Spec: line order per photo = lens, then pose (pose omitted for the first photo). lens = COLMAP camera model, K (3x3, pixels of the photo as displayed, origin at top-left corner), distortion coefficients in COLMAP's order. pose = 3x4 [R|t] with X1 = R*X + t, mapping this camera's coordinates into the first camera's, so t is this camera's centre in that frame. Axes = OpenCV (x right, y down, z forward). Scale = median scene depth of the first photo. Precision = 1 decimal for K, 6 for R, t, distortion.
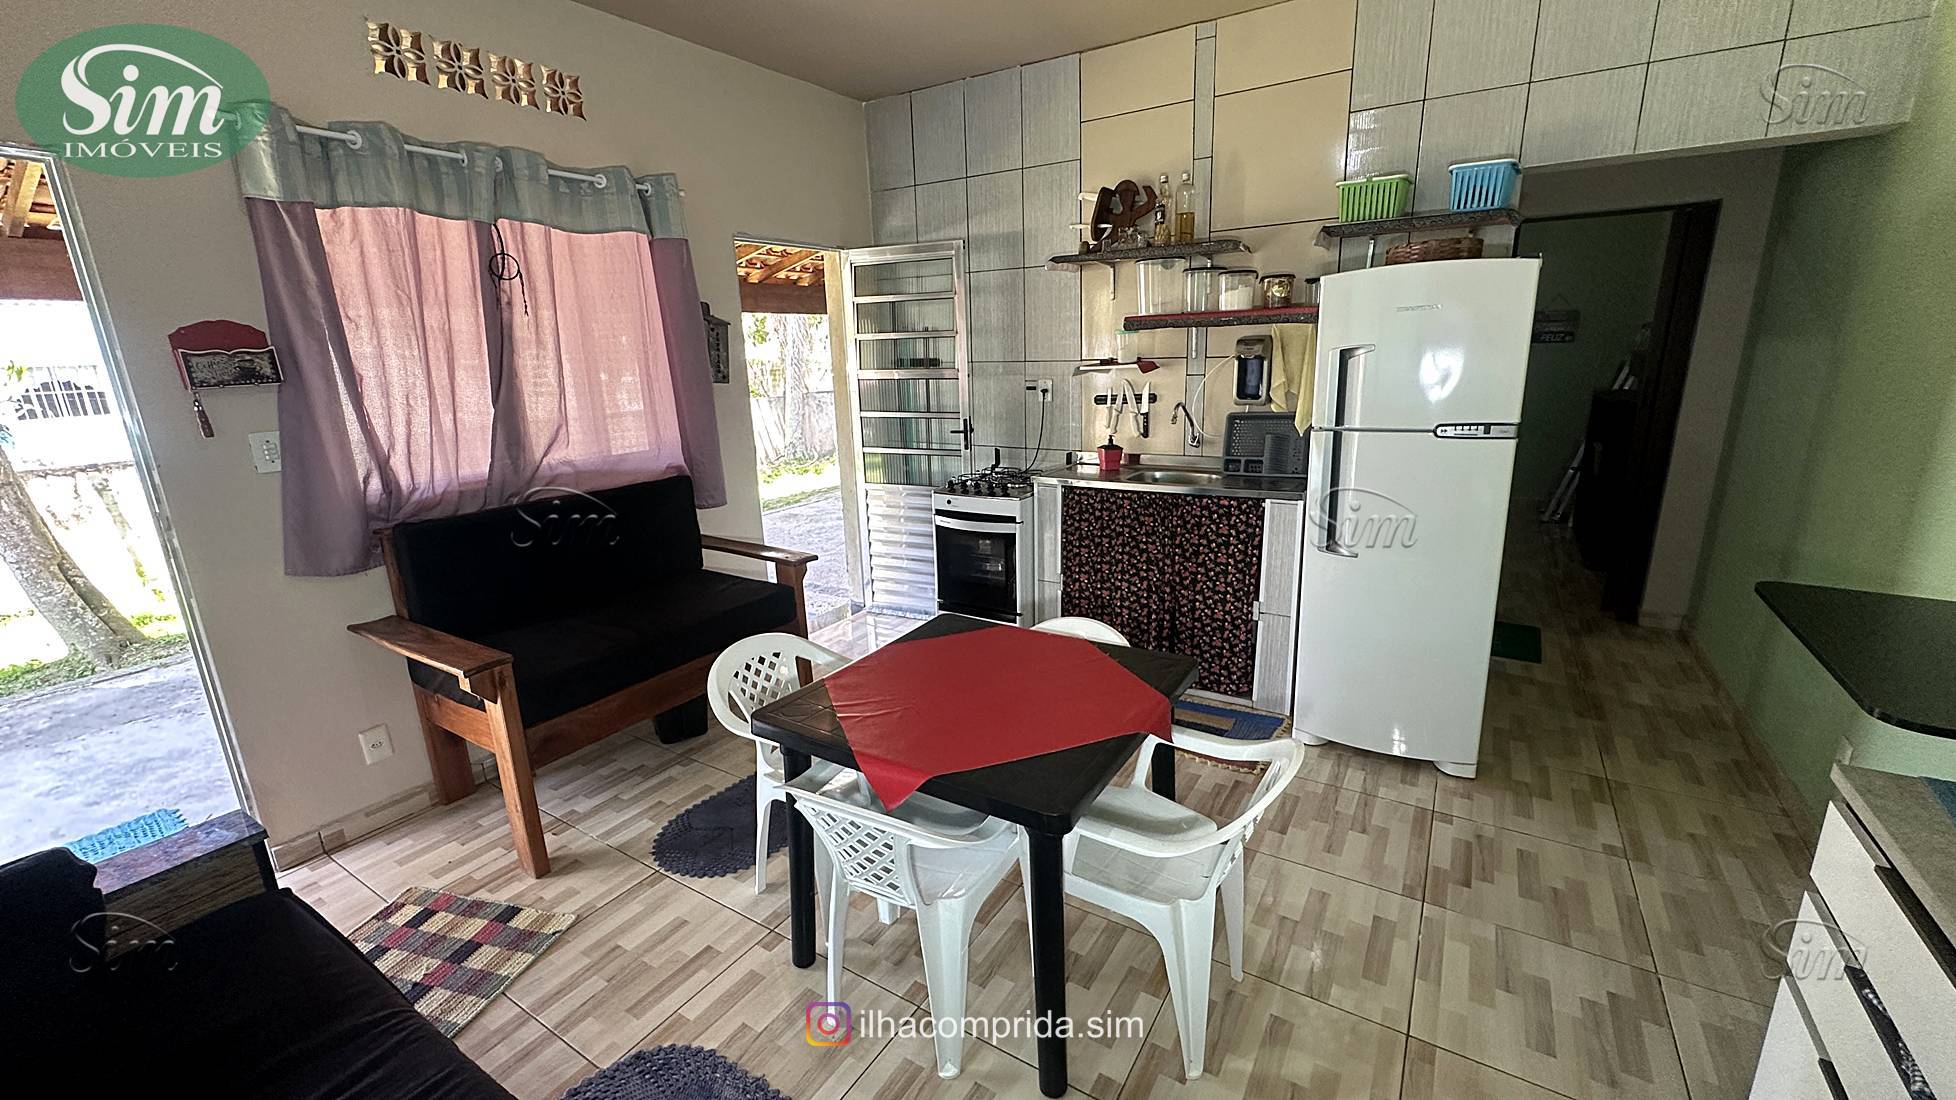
lens RADIAL K [[780.6, 0, 977.7], [0, 780.6, 551.1], [0, 0, 1]] dist [-0.003641, 0.000411]
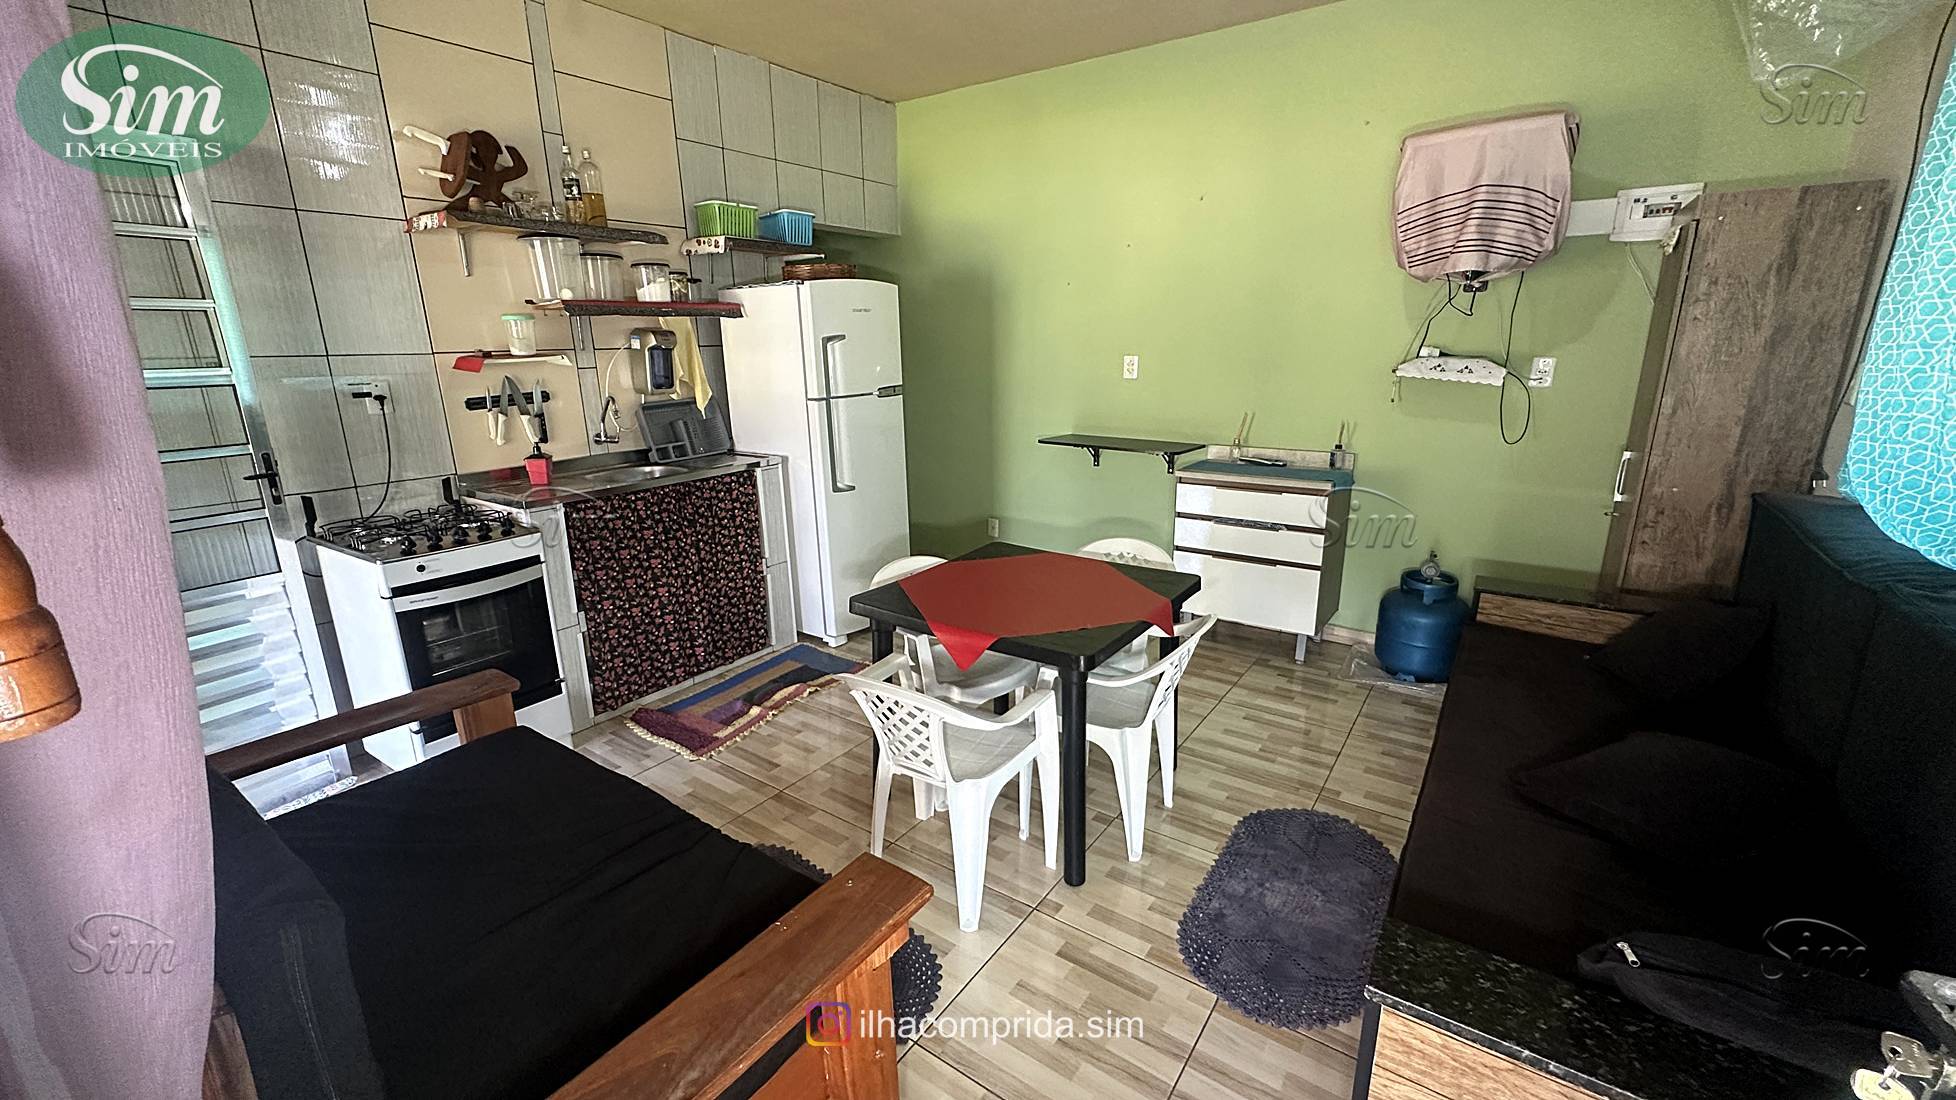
lens RADIAL K [[780.6, 0, 977.7], [0, 780.6, 551.1], [0, 0, 1]] dist [-0.003641, 0.000411]
pose [[0.048067, -0.234035, 0.971039, -0.736519], [0.264999, 0.940313, 0.213512, -0.107133], [-0.963050, 0.247062, 0.107217, 0.566183]]
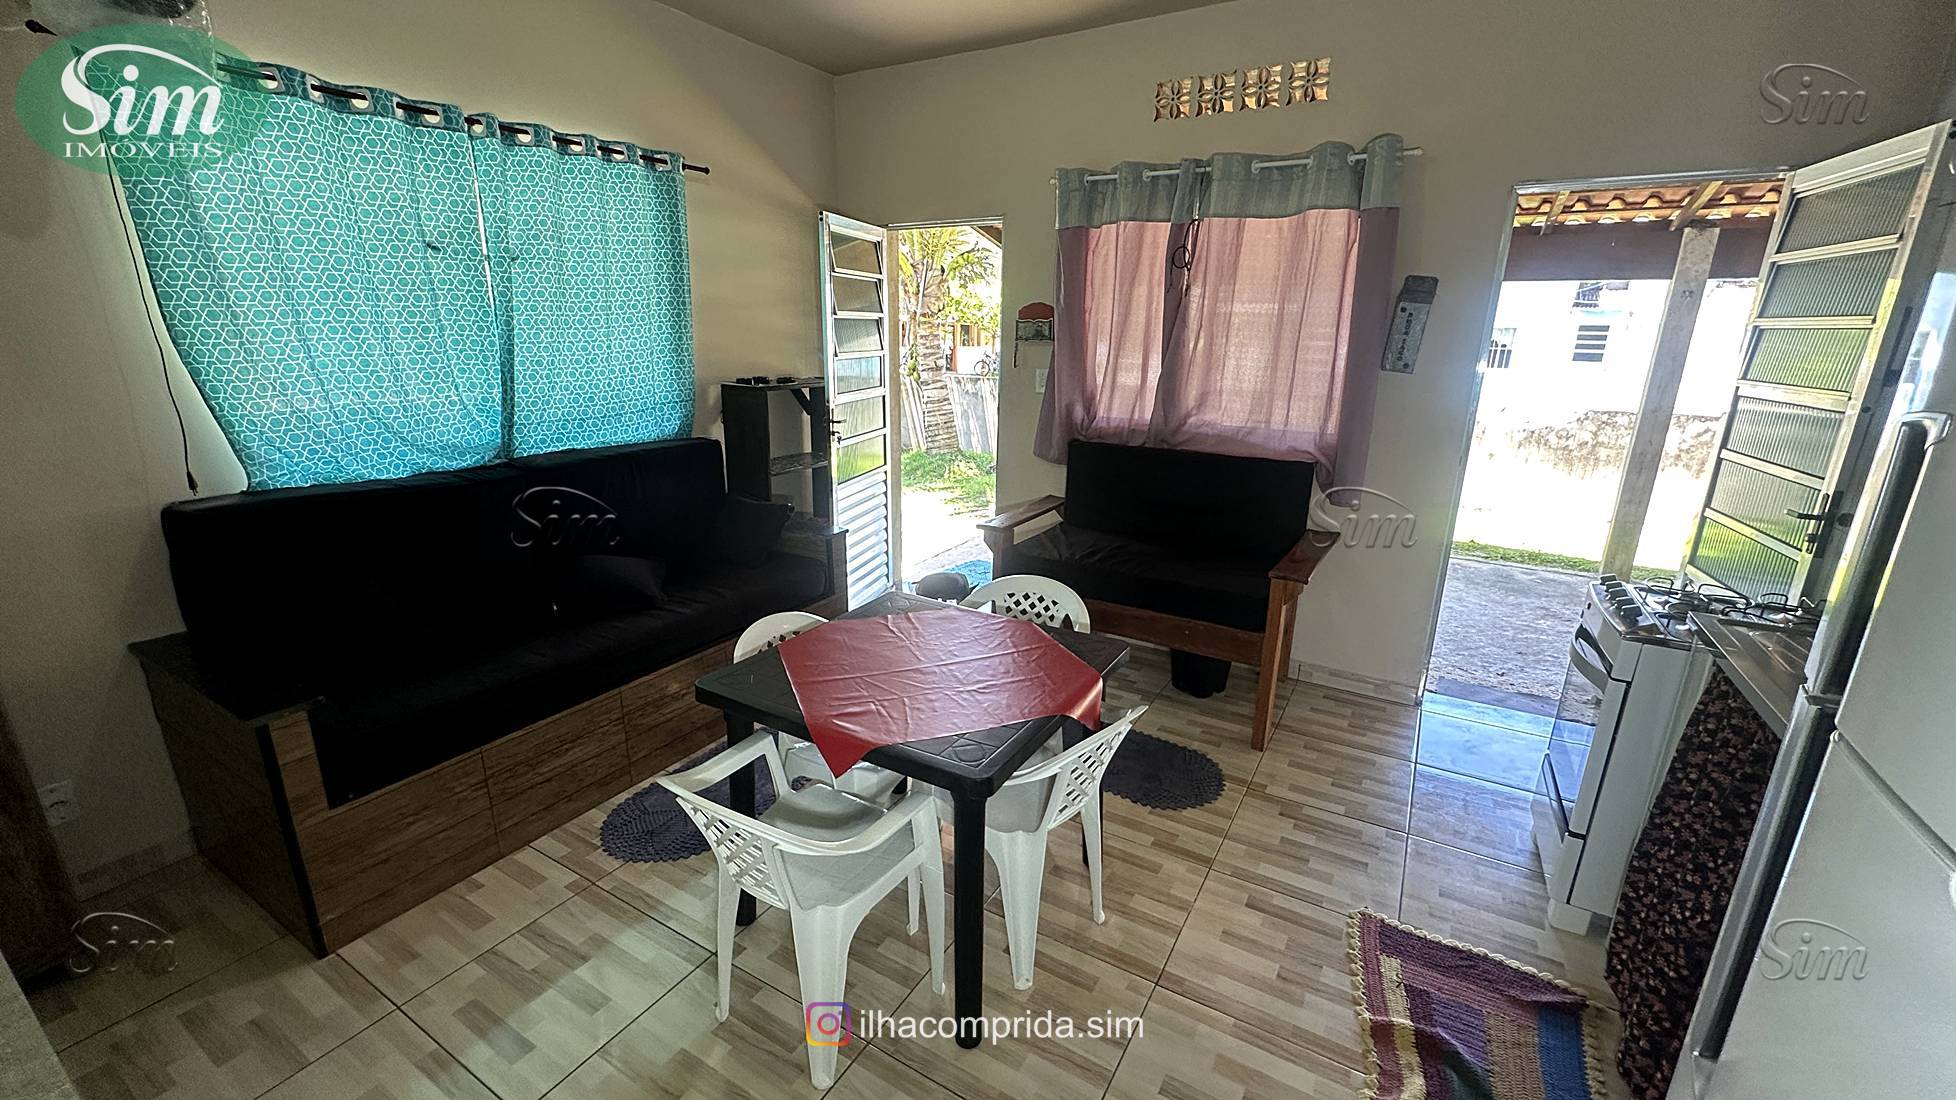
lens RADIAL K [[780.6, 0, 977.7], [0, 780.6, 551.1], [0, 0, 1]] dist [-0.003641, 0.000411]
pose [[0.030804, 0.306409, -0.951401, 0.586036], [-0.268059, 0.919516, 0.287461, -0.171079], [0.962910, 0.246177, 0.110460, 0.554622]]
